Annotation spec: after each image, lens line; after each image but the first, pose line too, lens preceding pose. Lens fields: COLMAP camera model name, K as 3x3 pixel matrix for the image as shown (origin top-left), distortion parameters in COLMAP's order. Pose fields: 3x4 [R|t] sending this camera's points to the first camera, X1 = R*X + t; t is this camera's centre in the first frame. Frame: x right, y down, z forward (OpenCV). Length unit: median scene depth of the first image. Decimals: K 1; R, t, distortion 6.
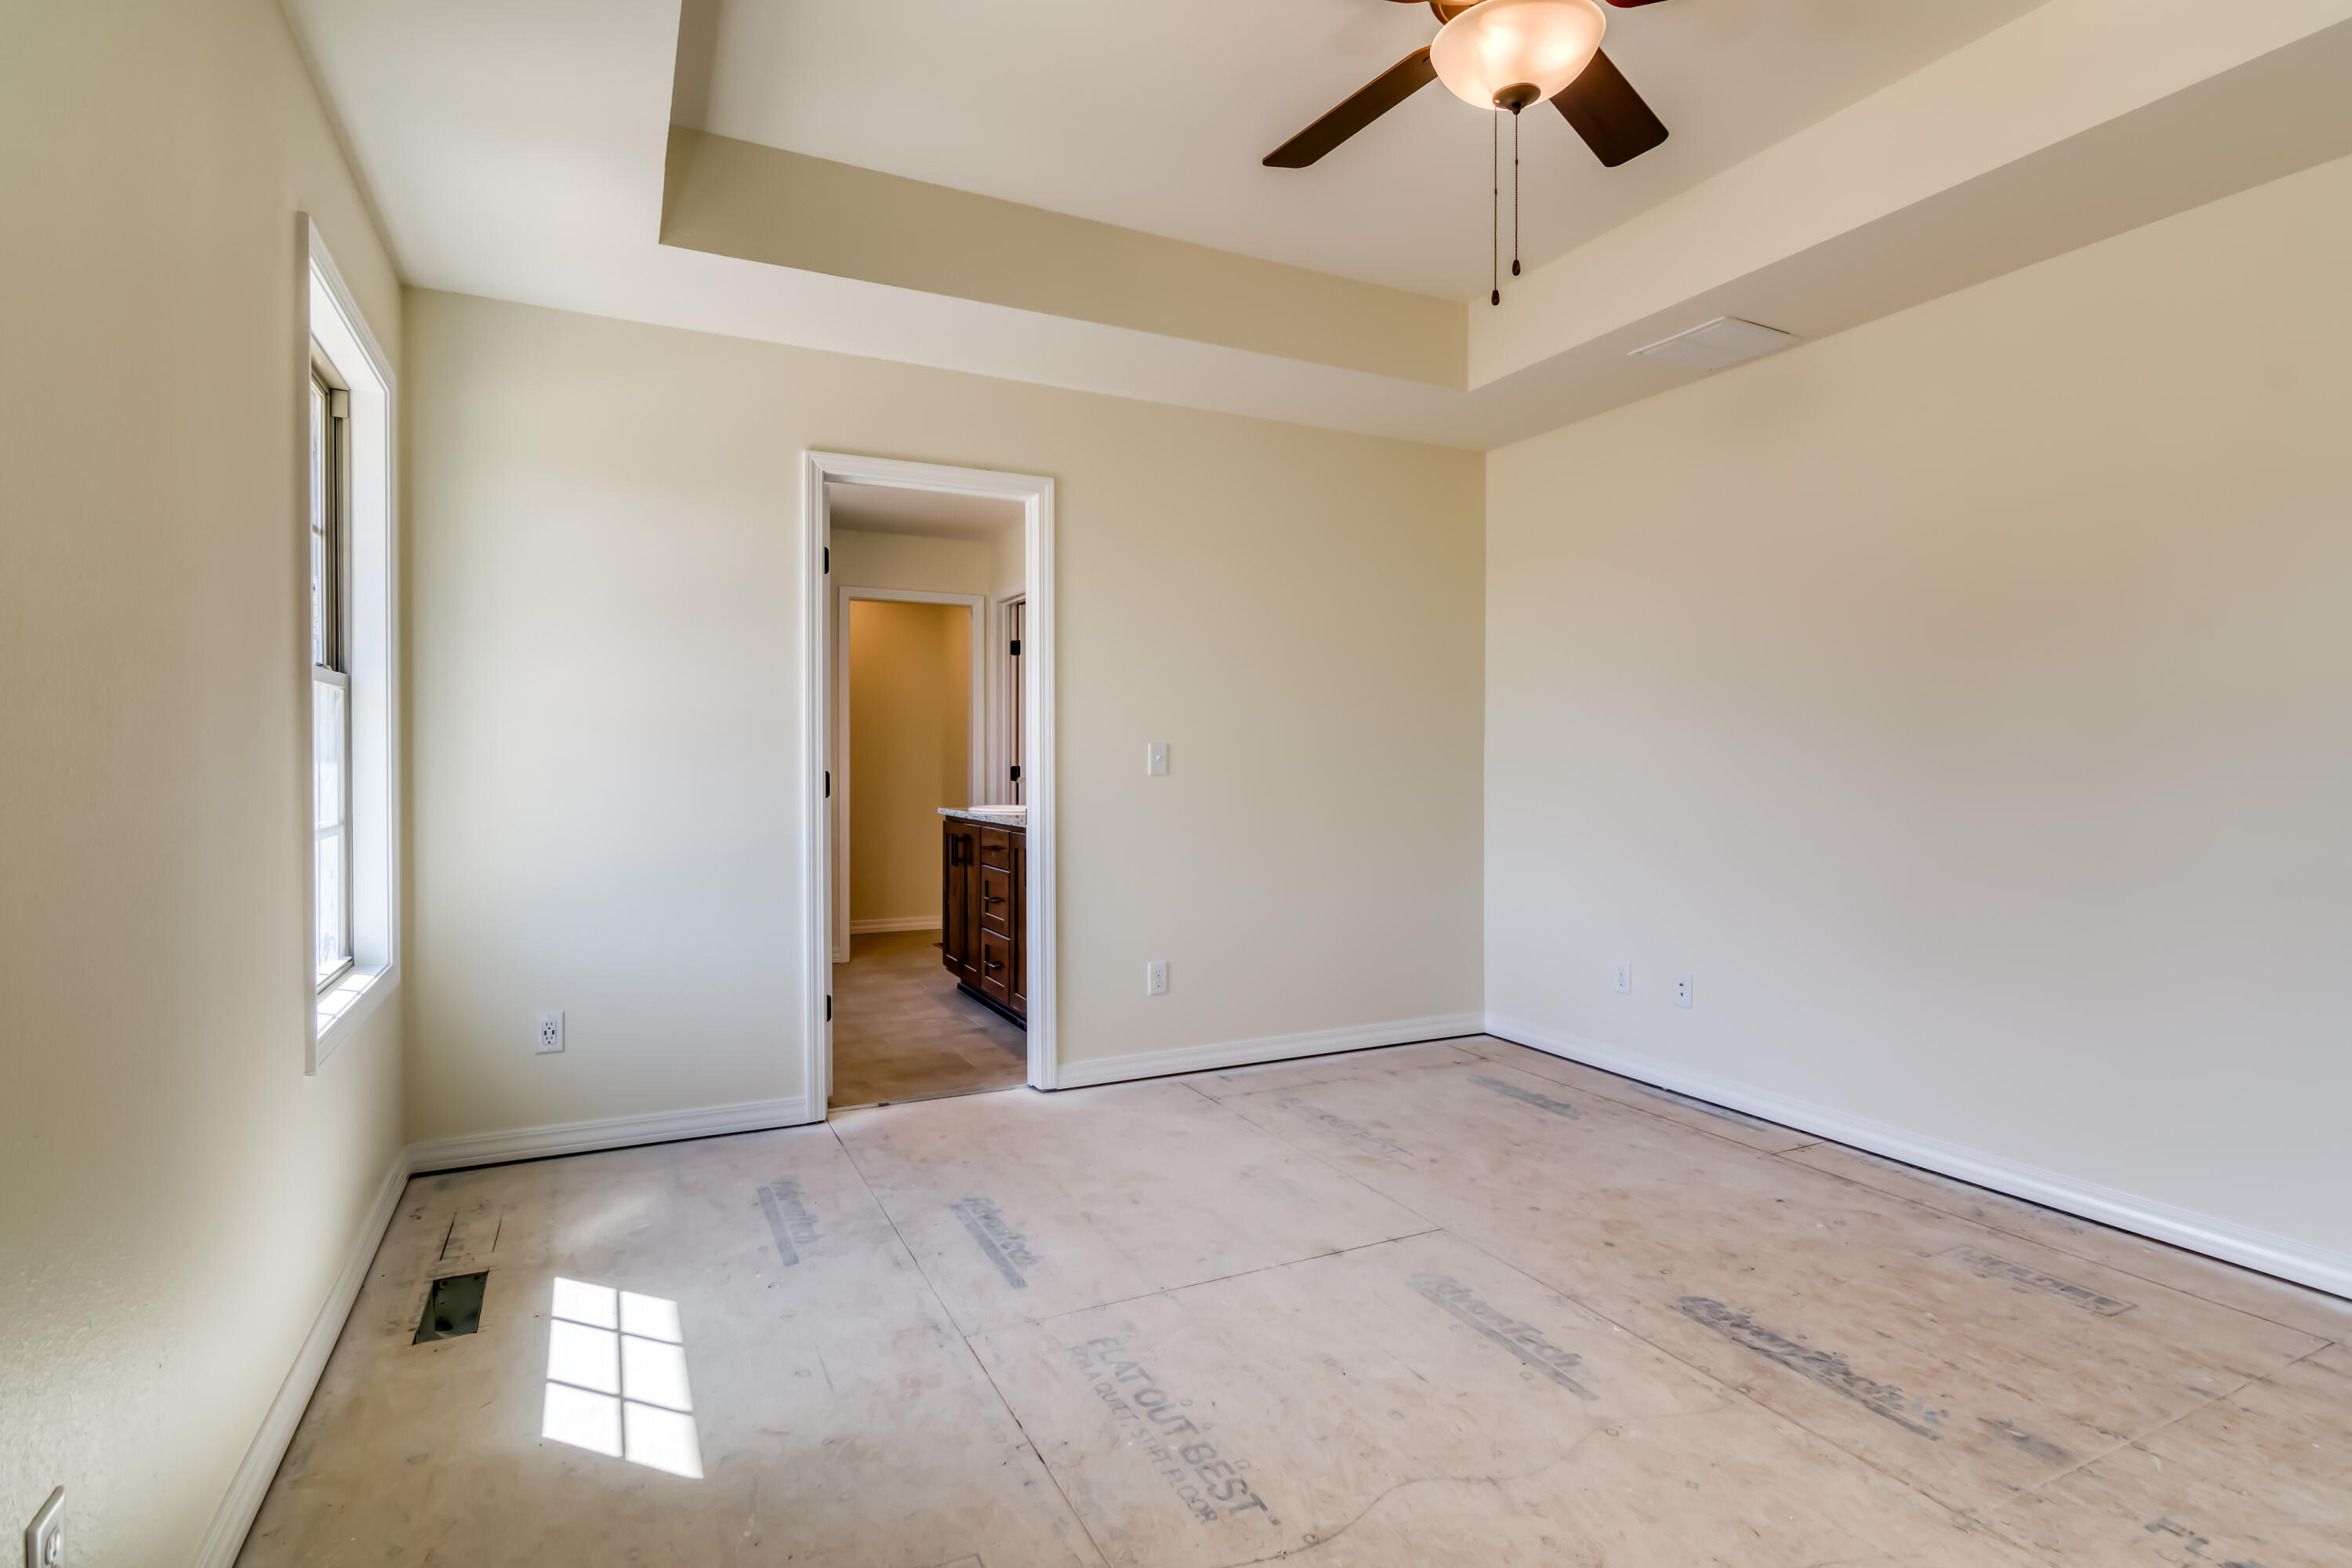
lens RADIAL K [[1144.4, 0, 1169.9], [0, 1144.4, 769.9], [0, 0, 1]] dist [-0.005758, 0.004490]
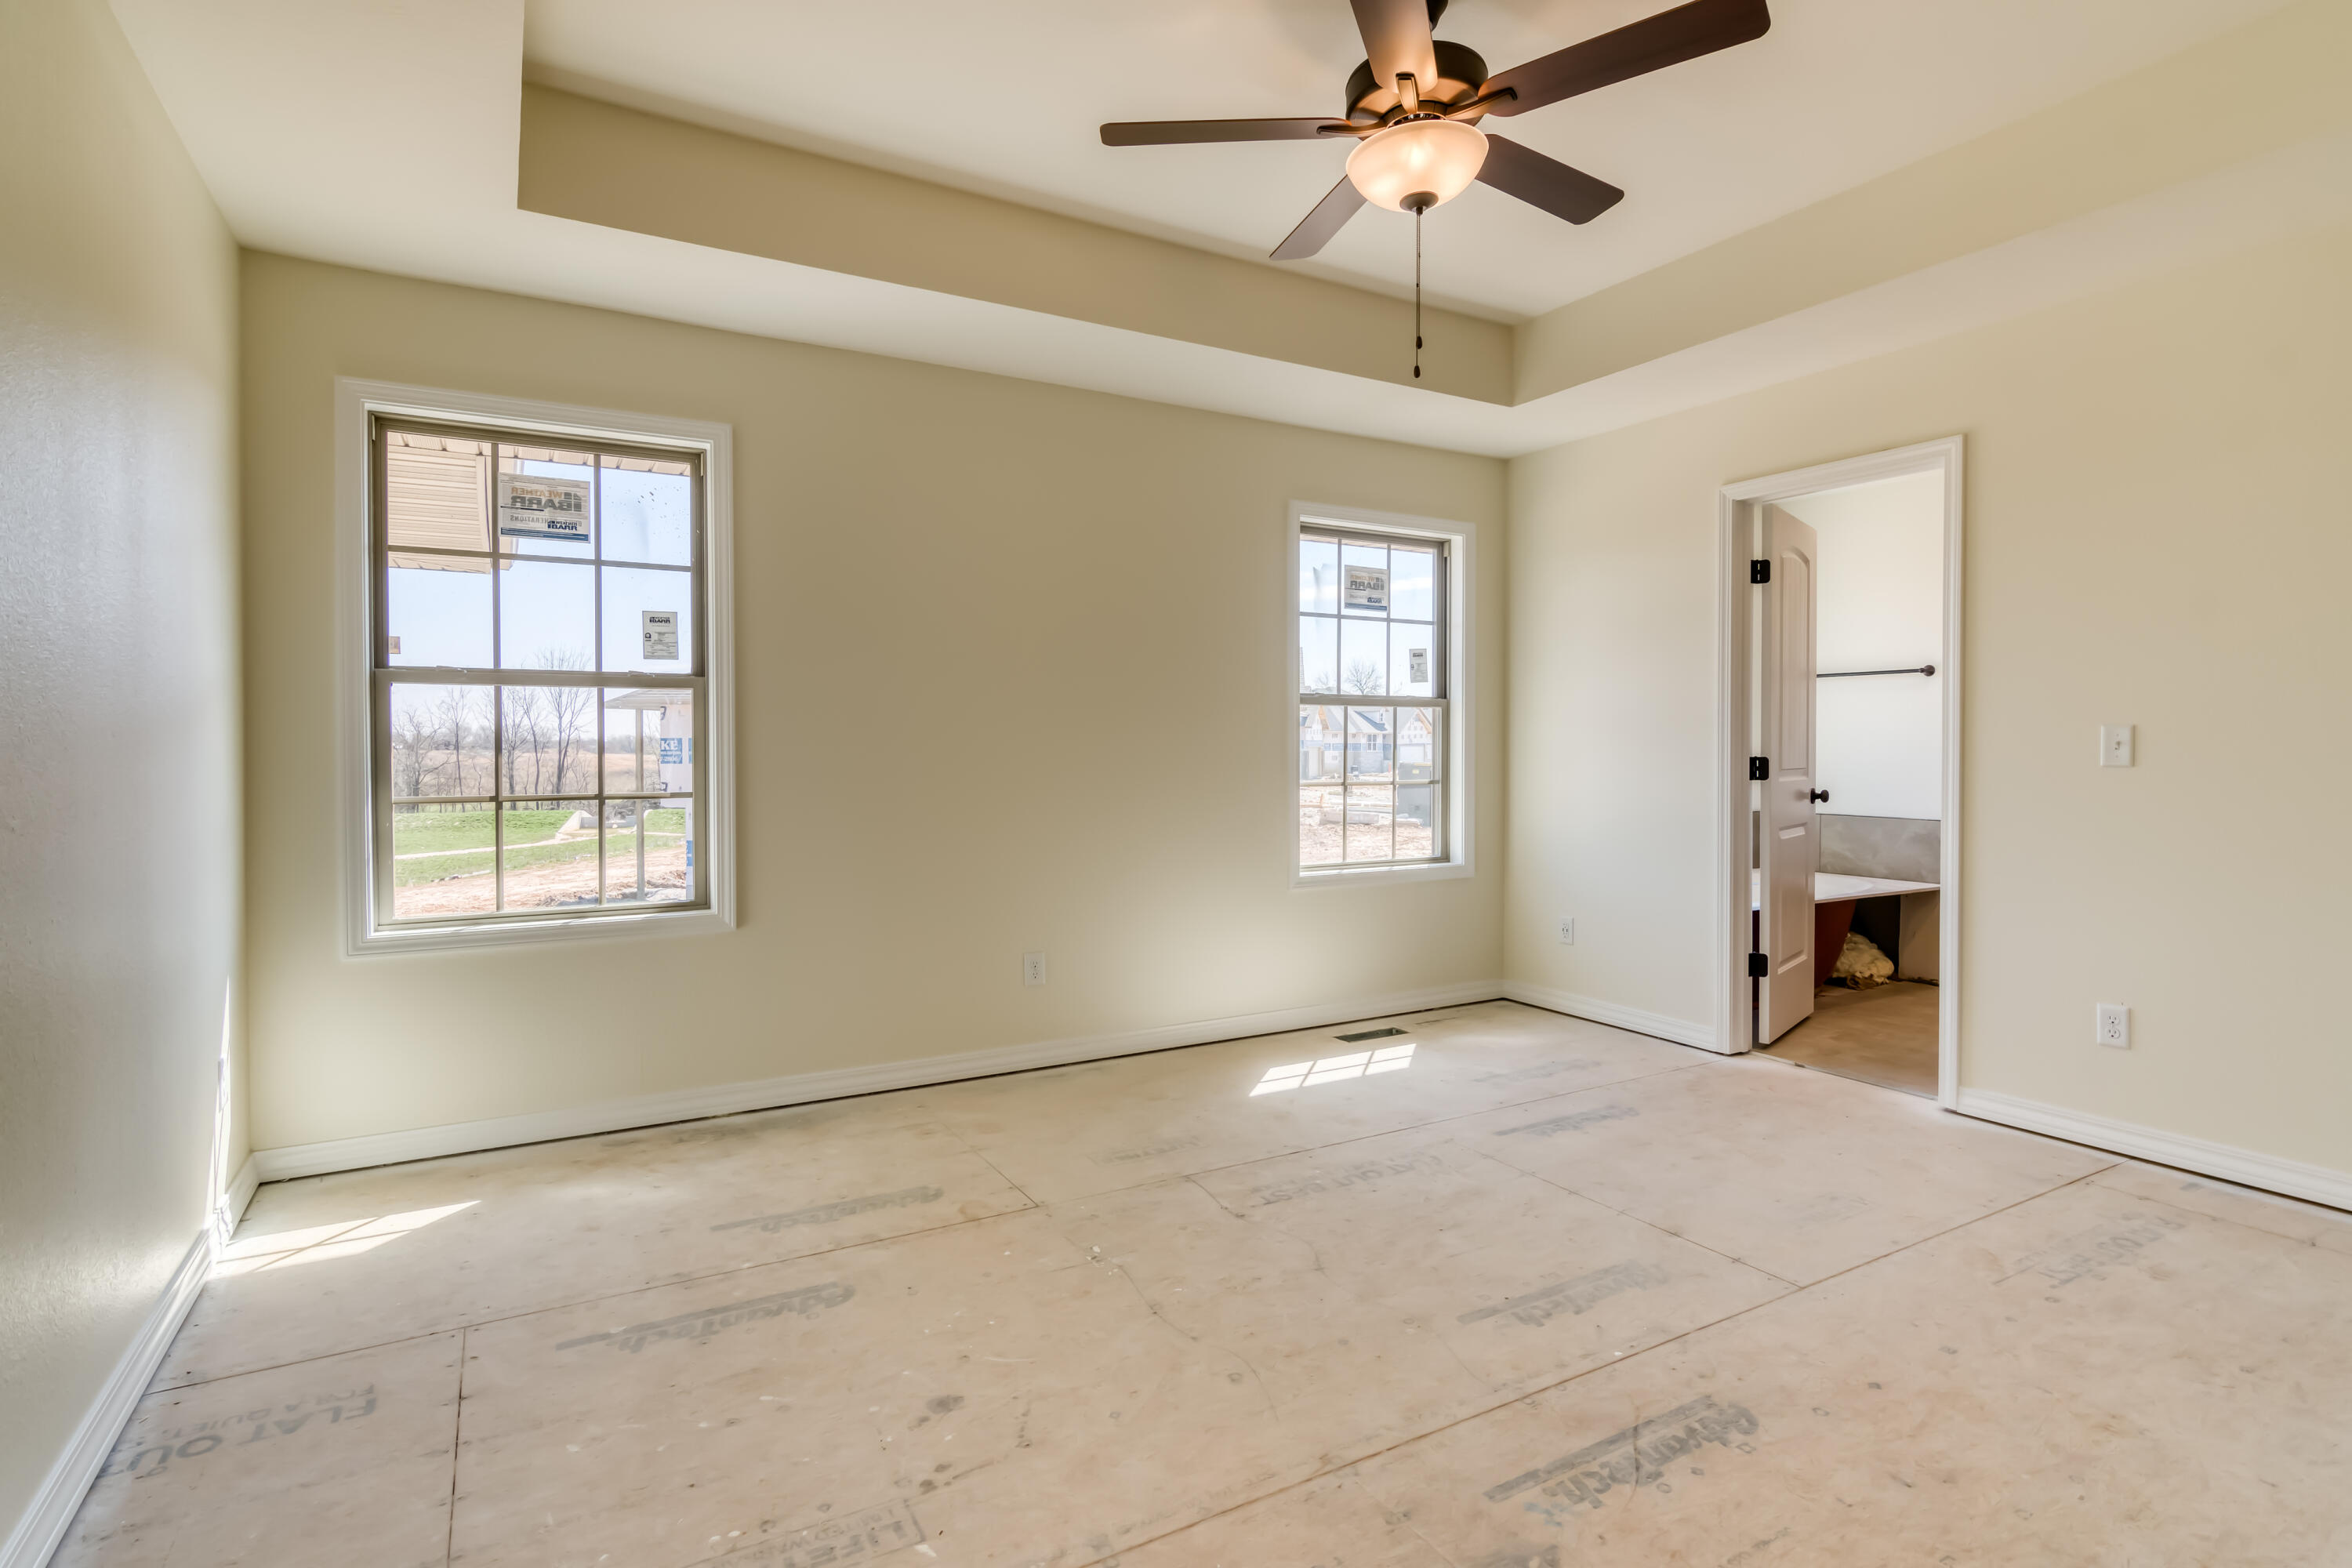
lens RADIAL K [[1144.4, 0, 1224.8], [0, 1144.4, 753.5], [0, 0, 1]] dist [-0.005758, 0.004490]
pose [[0.109106, 0.006055, -0.994012, 1.208654], [-0.008900, 0.999947, 0.005115, -0.003942], [0.993990, 0.008288, 0.109155, 0.540381]]
